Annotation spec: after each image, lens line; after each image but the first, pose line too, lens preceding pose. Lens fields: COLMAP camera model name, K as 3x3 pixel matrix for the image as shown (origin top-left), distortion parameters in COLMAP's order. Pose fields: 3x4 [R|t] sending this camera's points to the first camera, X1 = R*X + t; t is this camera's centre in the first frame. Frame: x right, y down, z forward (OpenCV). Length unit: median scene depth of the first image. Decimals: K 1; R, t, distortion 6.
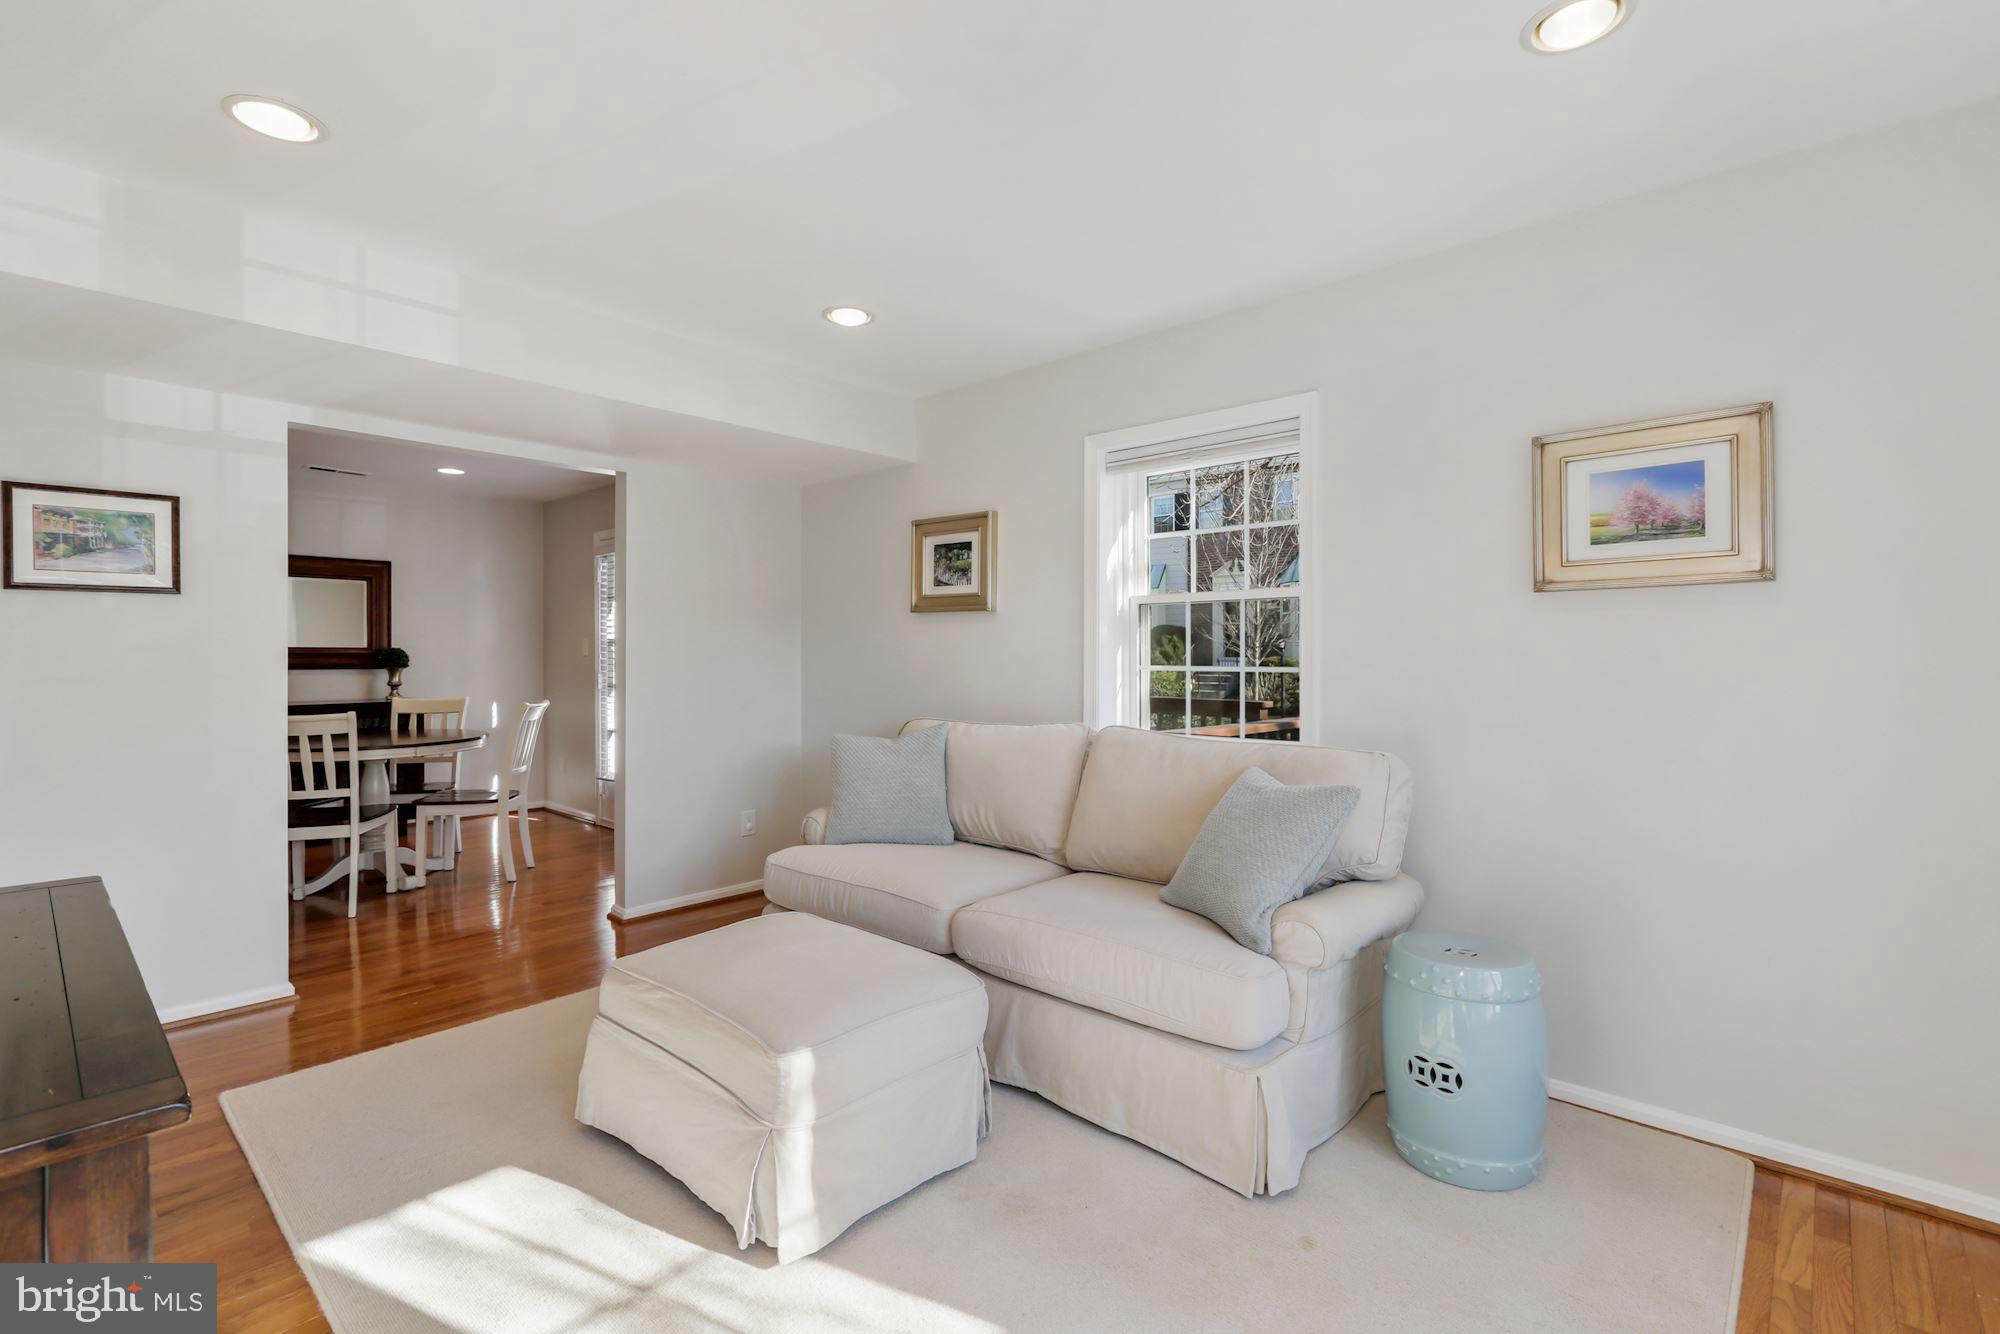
lens RADIAL K [[910.4, 0, 994.0], [0, 910.4, 649.5], [0, 0, 1]] dist [0.001192, -0.000025]
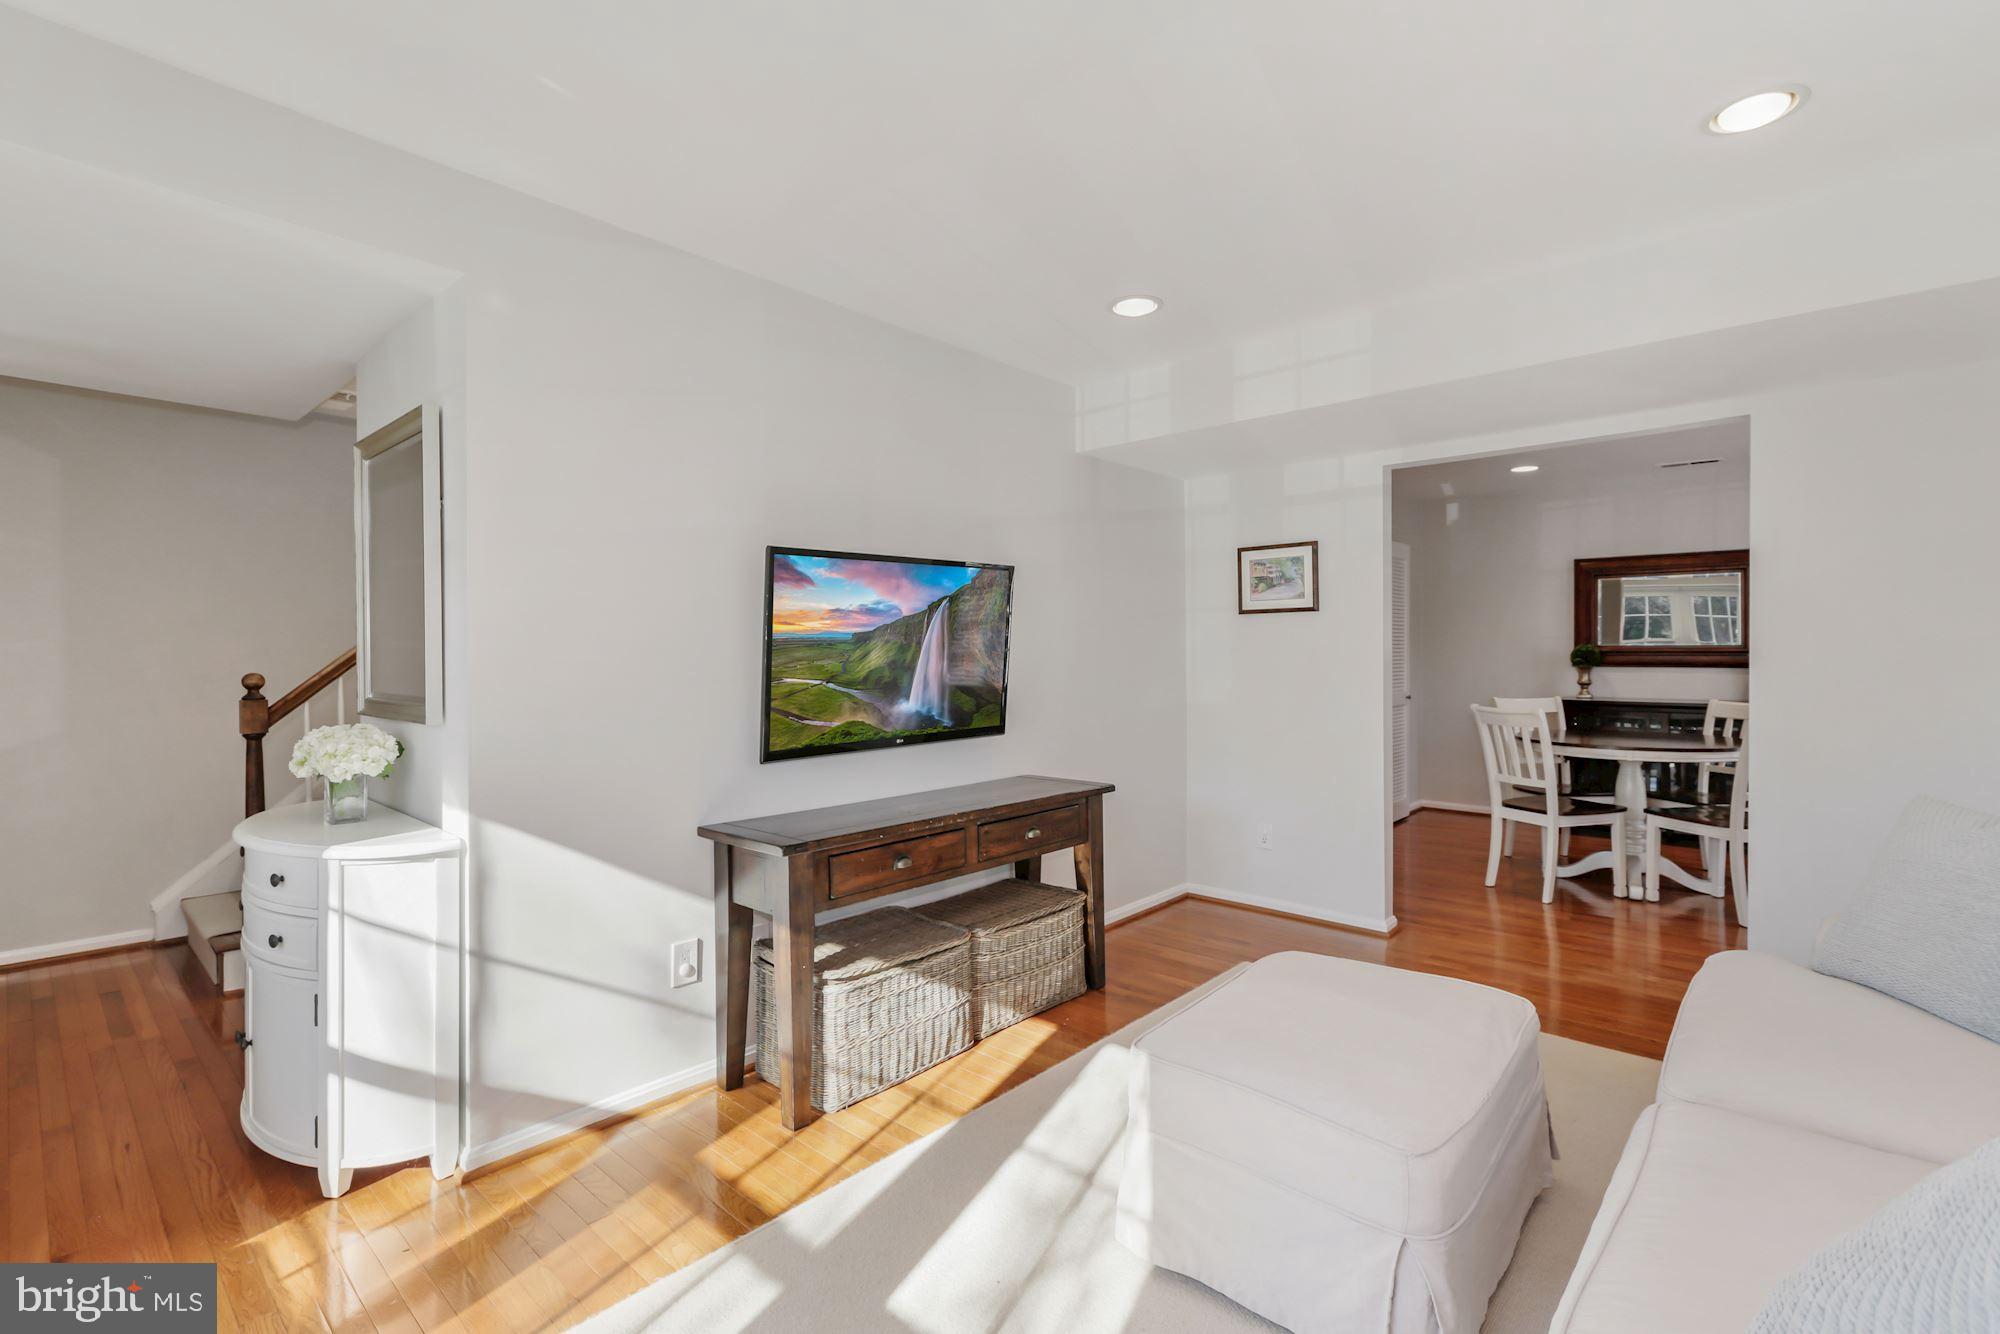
lens RADIAL K [[910.4, 0, 994.0], [0, 910.4, 649.5], [0, 0, 1]] dist [0.001192, -0.000025]
pose [[-0.010349, 0.001583, -0.999945, 0.496852], [0.008237, 0.999965, 0.001497, -0.008479], [0.999913, -0.008221, -0.010362, 0.523601]]
